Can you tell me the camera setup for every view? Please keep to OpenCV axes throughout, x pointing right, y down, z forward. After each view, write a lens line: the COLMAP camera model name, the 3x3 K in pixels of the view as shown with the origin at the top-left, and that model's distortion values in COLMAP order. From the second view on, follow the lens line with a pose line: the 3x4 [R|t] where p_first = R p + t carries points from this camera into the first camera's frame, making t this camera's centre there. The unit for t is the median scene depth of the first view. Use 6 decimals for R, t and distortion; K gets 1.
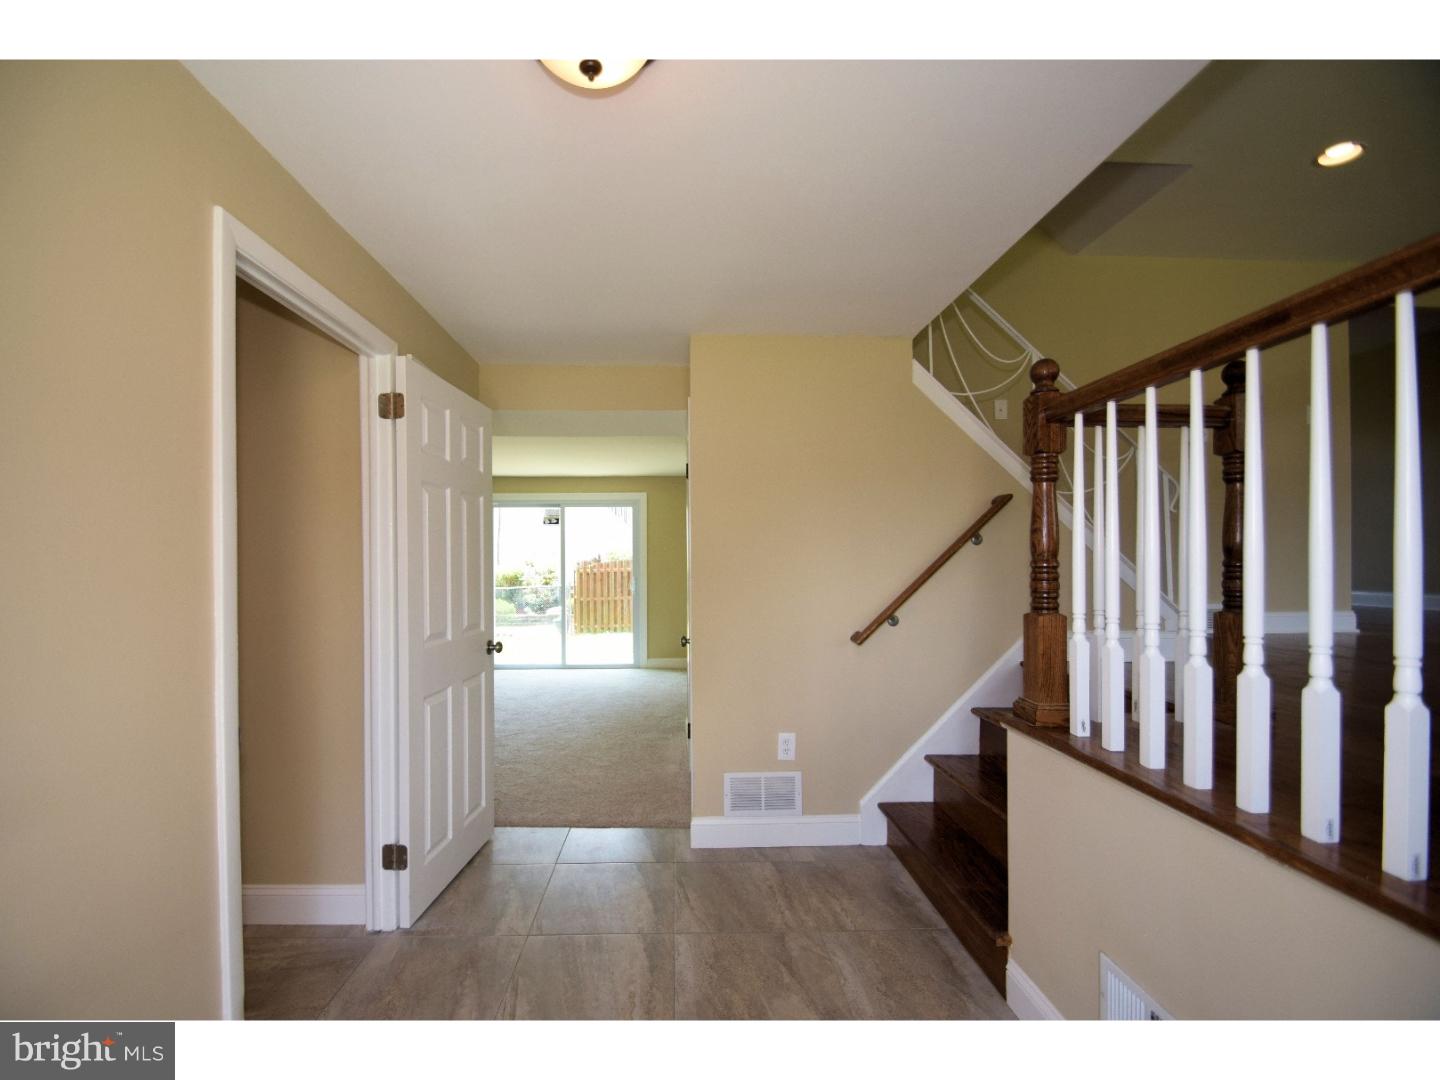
lens RADIAL K [[646.9, 0, 688.3], [0, 646.9, 564.2], [0, 0, 1]] dist [0.020534, -0.026641]
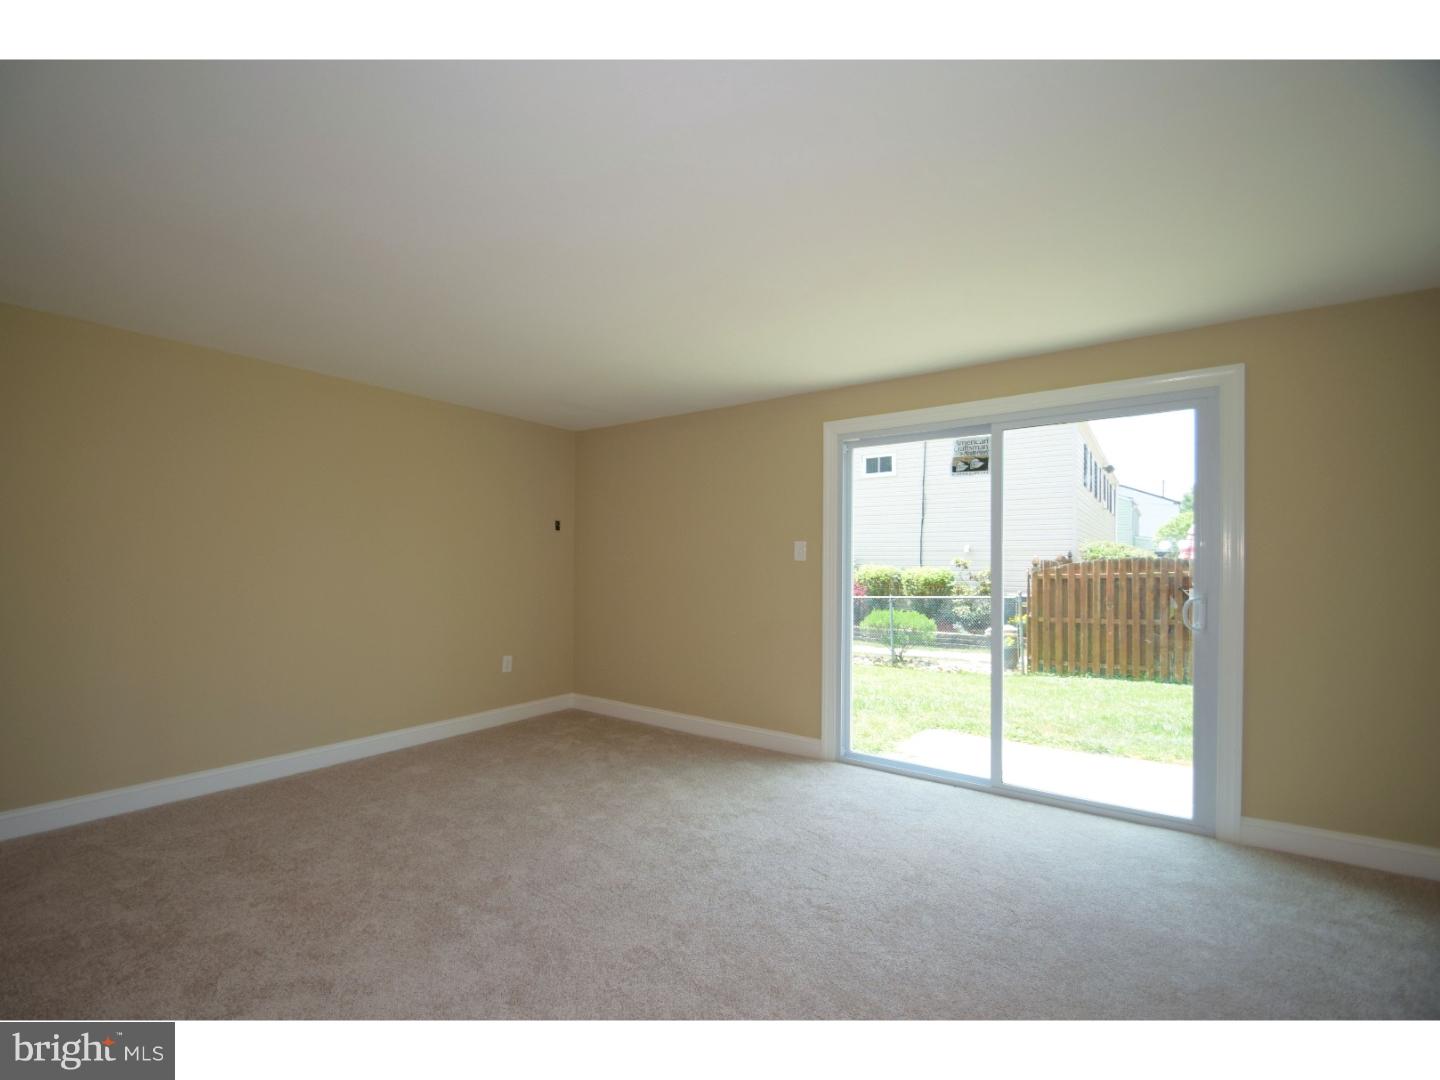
lens RADIAL K [[646.9, 0, 688.3], [0, 646.9, 564.2], [0, 0, 1]] dist [0.020534, -0.026641]
pose [[0.791211, 0.005144, -0.611522, -0.047703], [-0.007709, 0.999969, -0.001563, 0.002801], [0.611495, 0.005950, 0.791226, 0.277380]]
